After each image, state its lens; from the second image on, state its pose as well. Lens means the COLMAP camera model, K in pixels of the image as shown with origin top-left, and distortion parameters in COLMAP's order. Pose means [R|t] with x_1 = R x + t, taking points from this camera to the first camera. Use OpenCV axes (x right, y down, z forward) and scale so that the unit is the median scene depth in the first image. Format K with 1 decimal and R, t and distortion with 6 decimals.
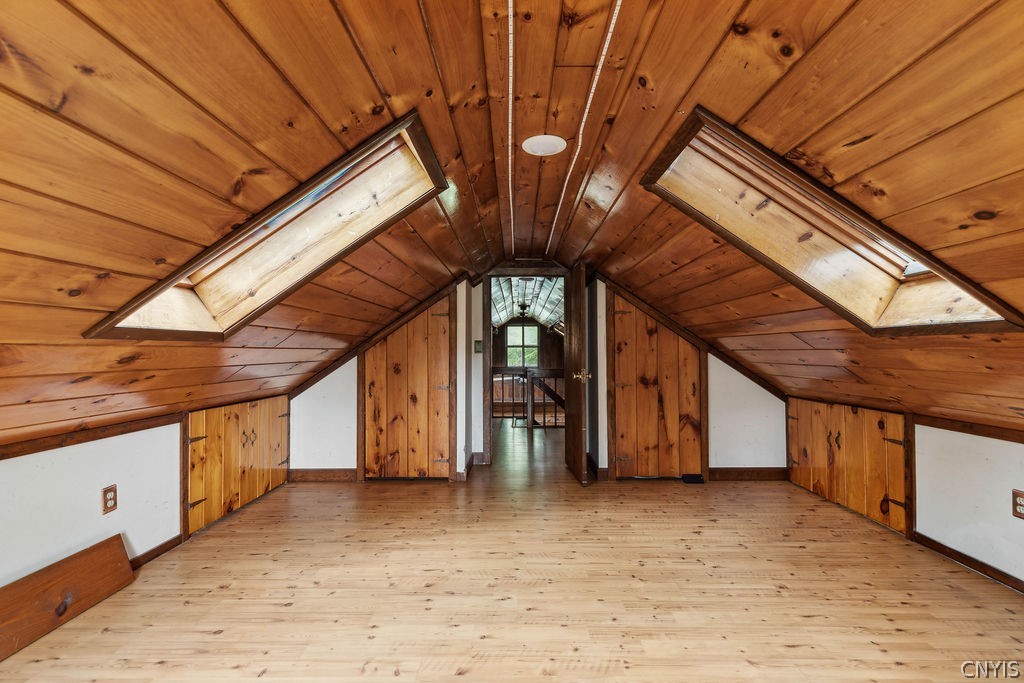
lens RADIAL K [[467.8, 0, 511.2], [0, 467.8, 344.0], [0, 0, 1]] dist [0.008372, -0.001530]
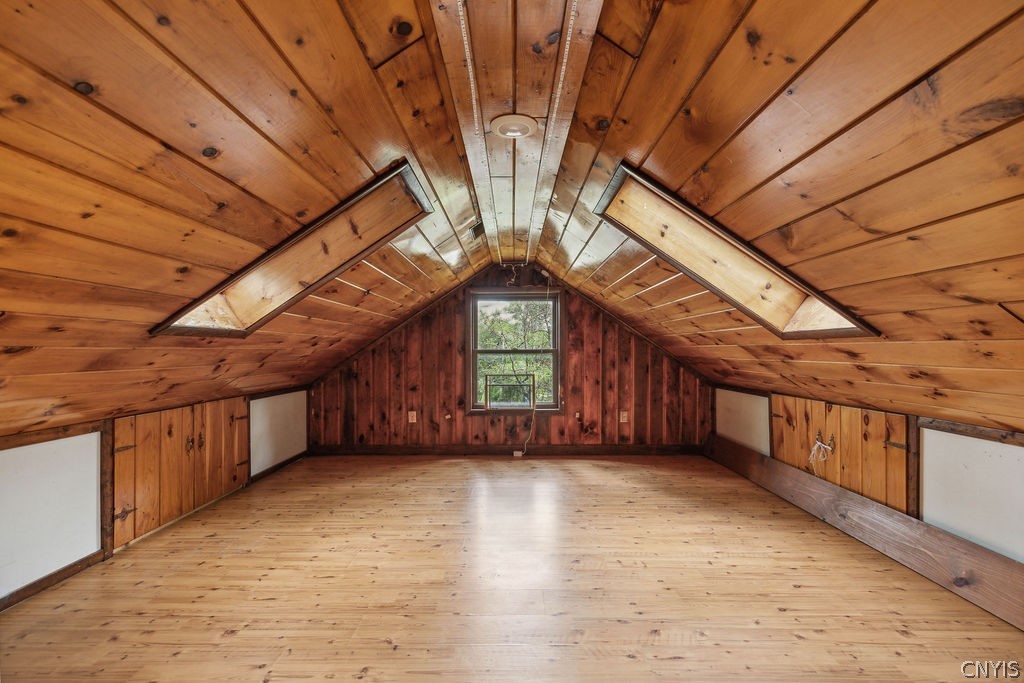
lens RADIAL K [[467.8, 0, 511.2], [0, 467.8, 344.7], [0, 0, 1]] dist [0.008372, -0.001530]
pose [[-0.999963, 0.005982, -0.006197, 0.084186], [0.006118, 0.999736, -0.022152, 0.029320], [0.006063, -0.022189, -0.999735, 1.973053]]
